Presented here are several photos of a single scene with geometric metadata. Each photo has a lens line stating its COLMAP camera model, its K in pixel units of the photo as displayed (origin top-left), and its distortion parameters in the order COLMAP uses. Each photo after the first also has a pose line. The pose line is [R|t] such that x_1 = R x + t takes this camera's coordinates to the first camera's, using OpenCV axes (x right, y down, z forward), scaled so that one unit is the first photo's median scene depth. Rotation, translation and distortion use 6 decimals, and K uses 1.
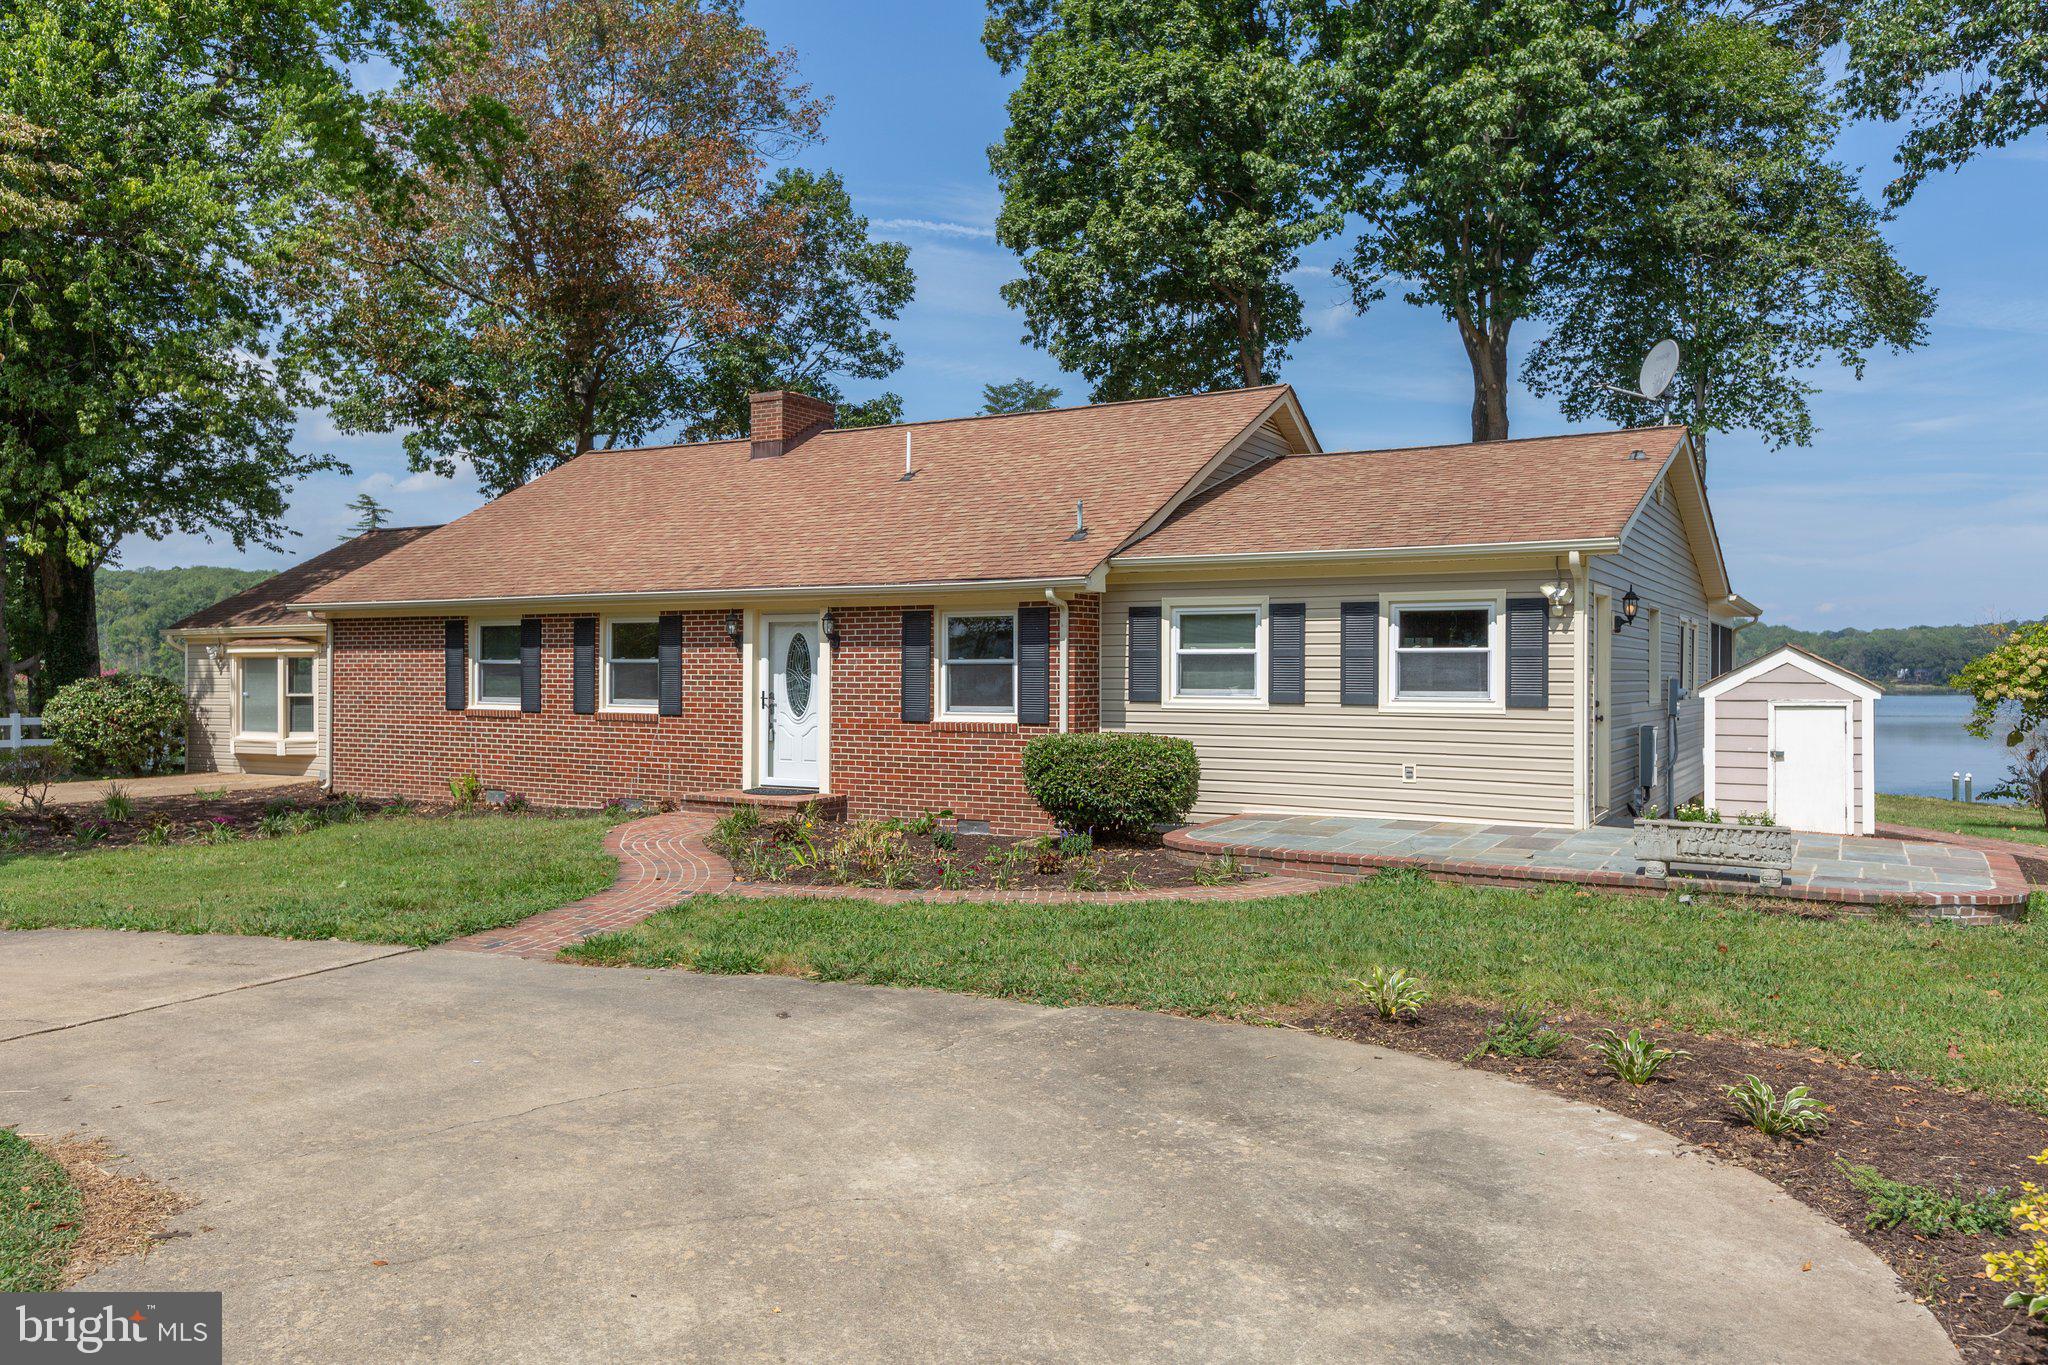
lens RADIAL K [[1466.9, 0, 1005.5], [0, 1466.9, 667.5], [0, 0, 1]] dist [0.000848, -0.001822]
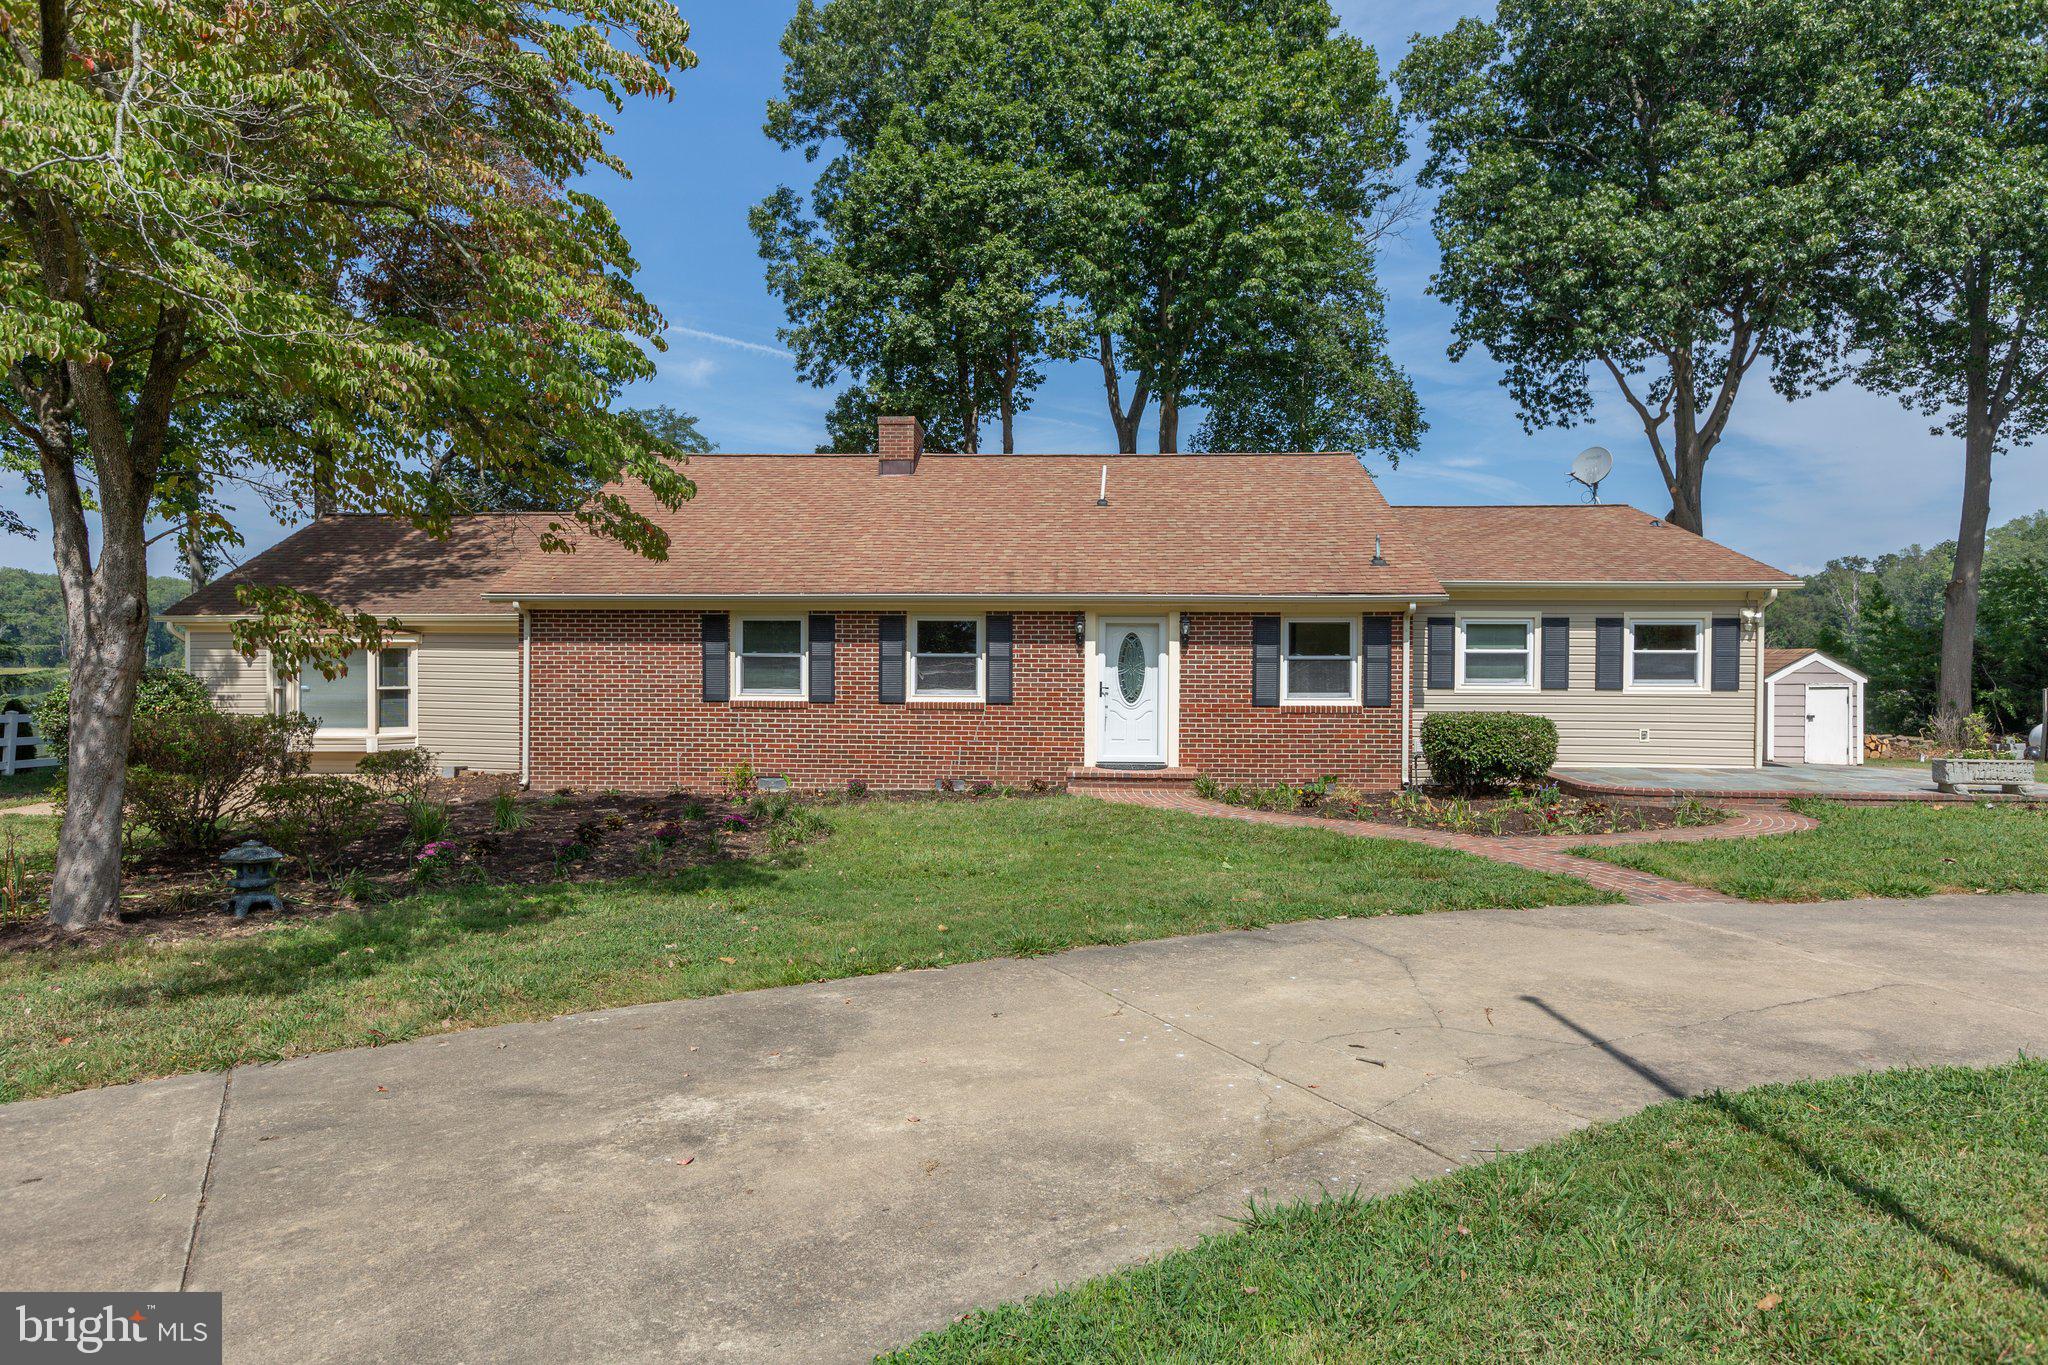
lens RADIAL K [[1163.9, 0, 1024.1], [0, 1163.9, 677.0], [0, 0, 1]] dist [0.001475, -0.001309]
pose [[0.884198, -0.005375, 0.467082, -0.680153], [-0.003518, 0.999829, 0.018166, -0.004564], [-0.467100, -0.017705, 0.884027, 0.217995]]
